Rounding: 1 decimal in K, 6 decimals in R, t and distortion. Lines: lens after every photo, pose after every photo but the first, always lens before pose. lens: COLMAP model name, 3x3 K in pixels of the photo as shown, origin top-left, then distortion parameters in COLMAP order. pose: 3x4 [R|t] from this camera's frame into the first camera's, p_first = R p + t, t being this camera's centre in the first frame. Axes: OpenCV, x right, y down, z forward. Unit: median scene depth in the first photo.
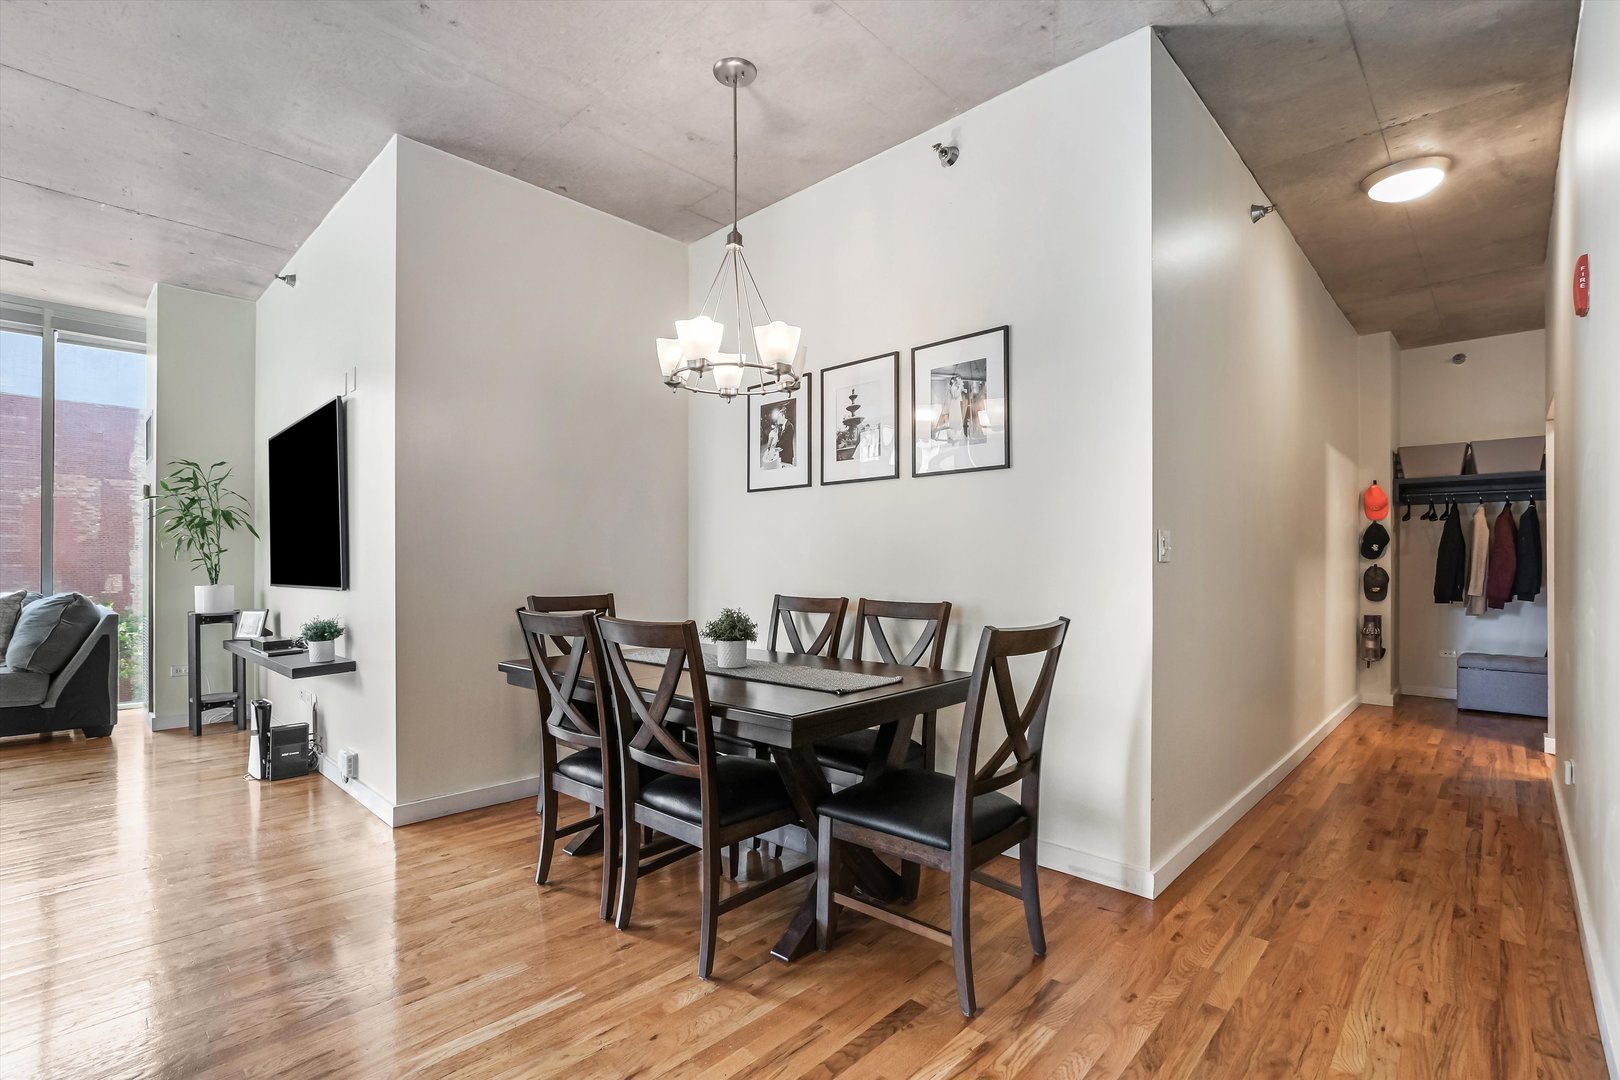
lens RADIAL K [[748.0, 0, 806.2], [0, 748.0, 555.4], [0, 0, 1]] dist [-0.011289, 0.001148]
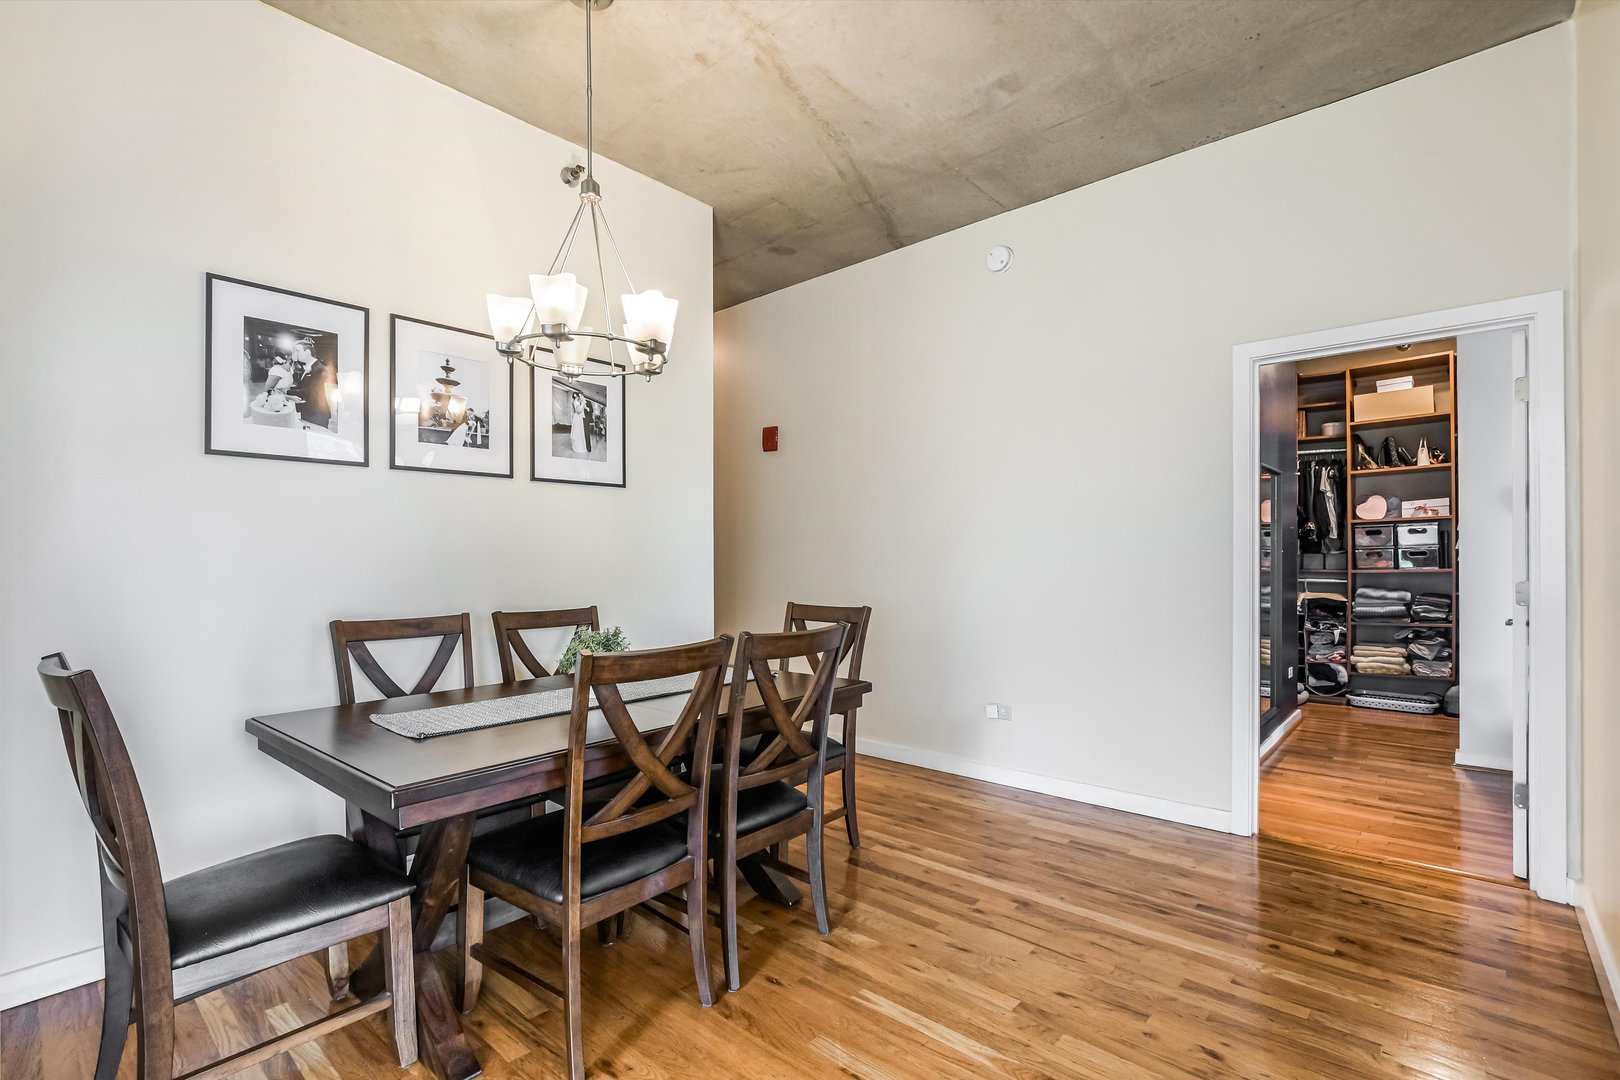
lens RADIAL K [[732.9, 0, 806.0], [0, 732.9, 554.7], [0, 0, 1]] dist [-0.019255, 0.000203]
pose [[-0.034688, 0.003552, 0.999392, -0.862125], [-0.006318, 0.999973, -0.003773, -0.009064], [-0.999378, -0.006445, -0.034664, 0.733374]]
